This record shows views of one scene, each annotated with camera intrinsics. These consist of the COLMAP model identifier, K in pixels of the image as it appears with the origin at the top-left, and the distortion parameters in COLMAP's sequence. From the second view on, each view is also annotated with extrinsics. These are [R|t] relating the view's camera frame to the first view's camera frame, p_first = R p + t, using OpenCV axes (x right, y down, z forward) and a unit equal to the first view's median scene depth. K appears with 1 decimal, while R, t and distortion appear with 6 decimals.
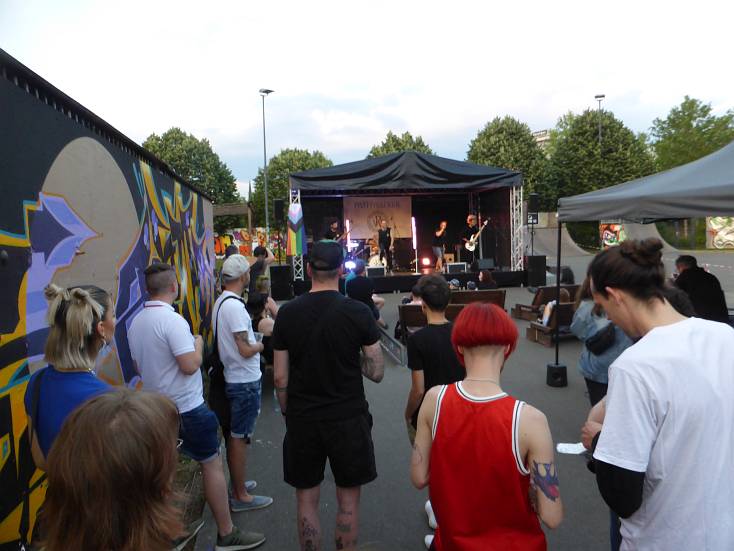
lens RADIAL K [[521.3, 0, 367.0], [0, 521.3, 275.5], [0, 0, 1]] dist [-0.075356, 0.066510]
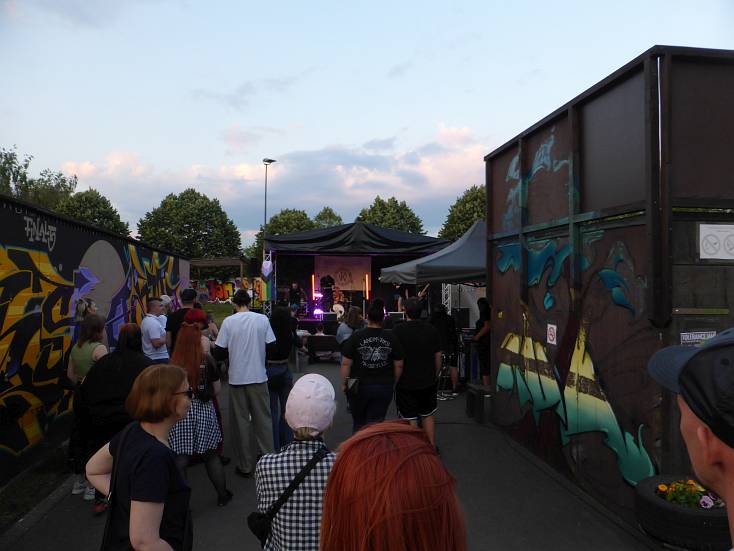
lens RADIAL K [[521.3, 0, 367.0], [0, 521.3, 275.5], [0, 0, 1]] dist [-0.075356, 0.066510]
pose [[0.998739, 0.032562, -0.038206, 0.124394], [-0.036191, 0.994477, -0.098514, 0.012440], [0.034787, 0.099772, 0.994402, -0.206893]]
